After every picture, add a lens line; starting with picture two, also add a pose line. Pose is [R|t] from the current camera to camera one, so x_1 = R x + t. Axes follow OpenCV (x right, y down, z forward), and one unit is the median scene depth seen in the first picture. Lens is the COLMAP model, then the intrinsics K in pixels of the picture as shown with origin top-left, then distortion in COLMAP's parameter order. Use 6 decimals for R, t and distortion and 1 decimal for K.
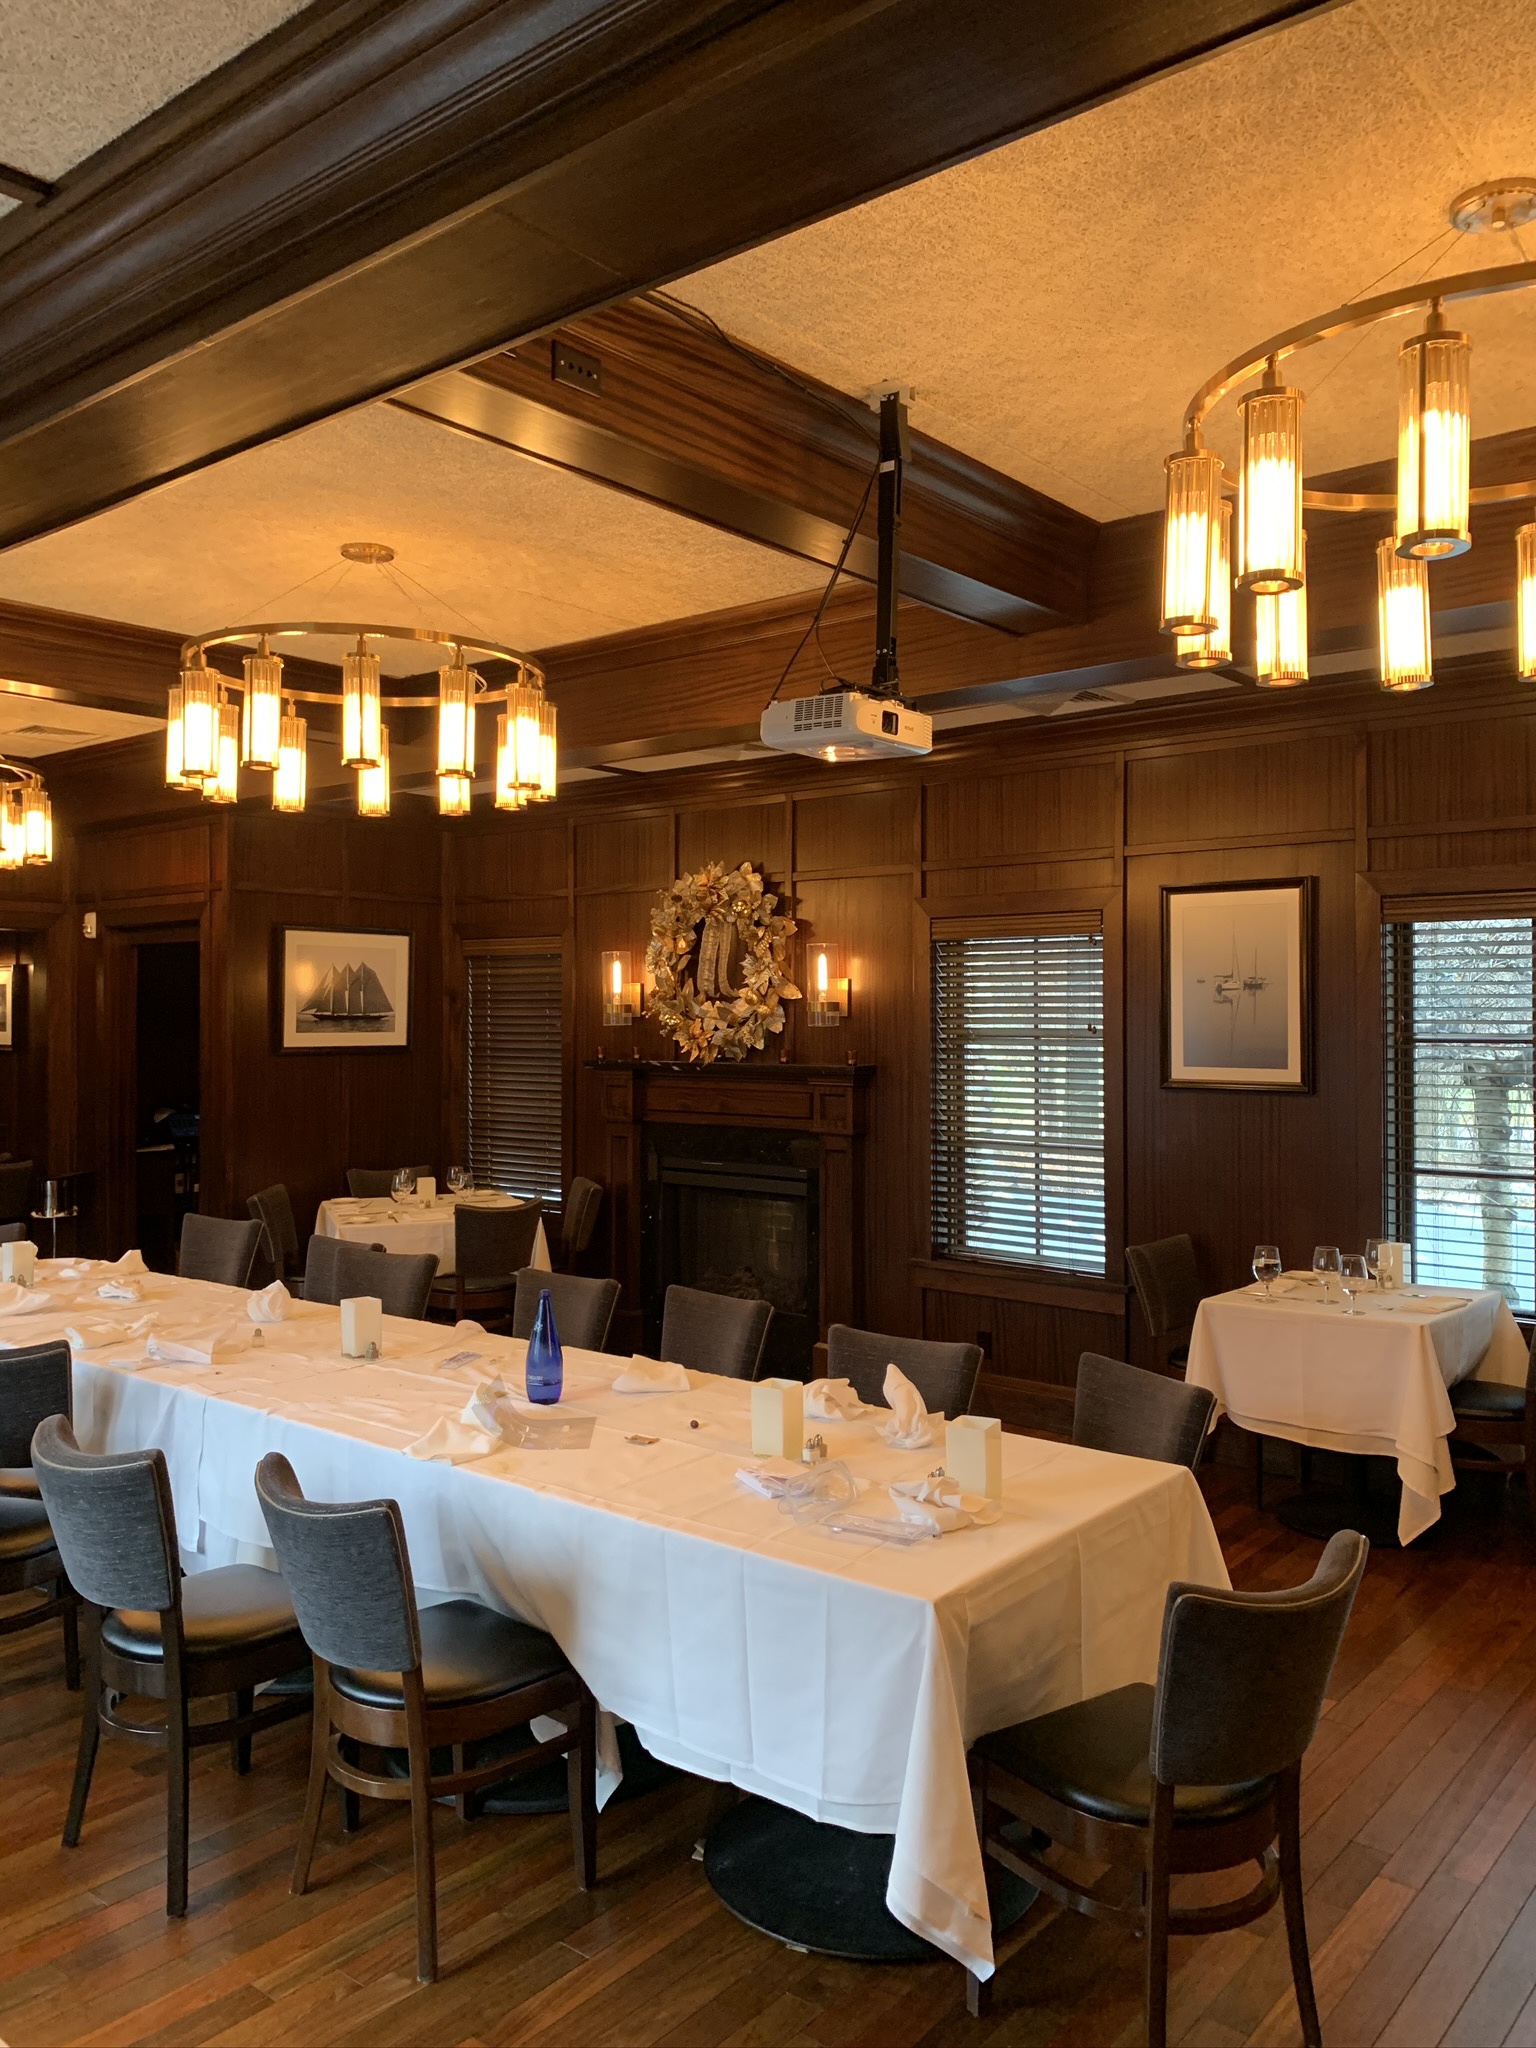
lens RADIAL K [[1658.5, 0, 844.0], [0, 1658.5, 998.7], [0, 0, 1]] dist [0.042611, -0.043533]
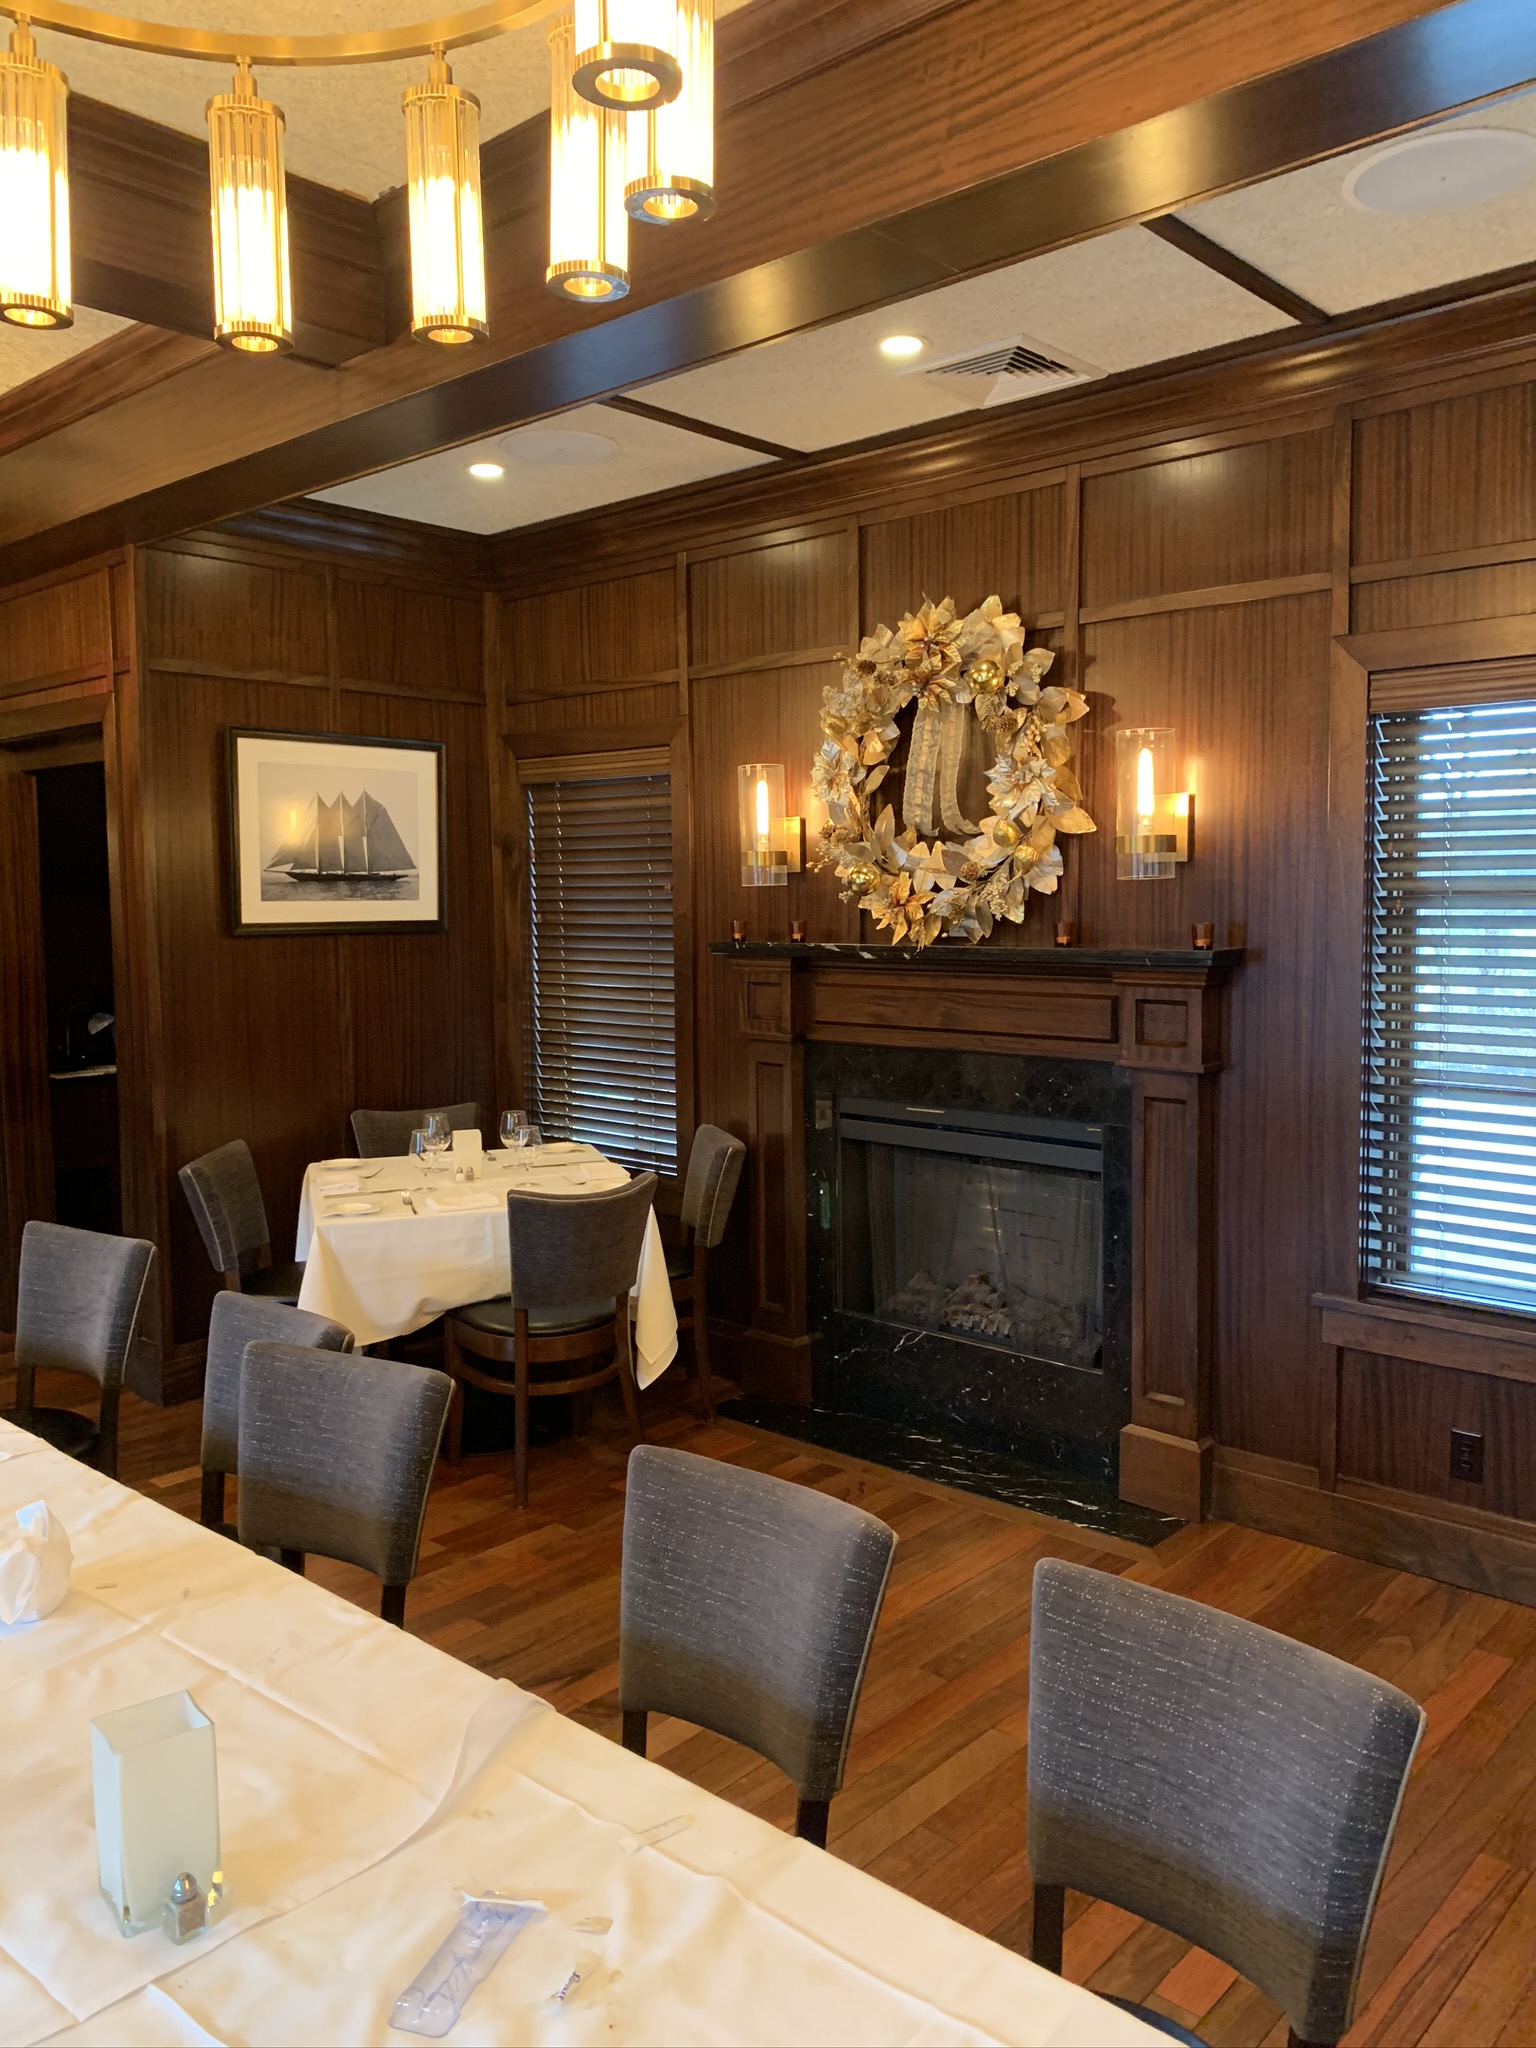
lens RADIAL K [[1542.5, 0, 794.6], [0, 1542.5, 1023.2], [0, 0, 1]] dist [0.132502, -0.195644]
pose [[0.997733, -0.003423, -0.067205, -0.090110], [0.009694, 0.995599, 0.093209, 0.014009], [0.066590, -0.093649, 0.993376, 0.439136]]
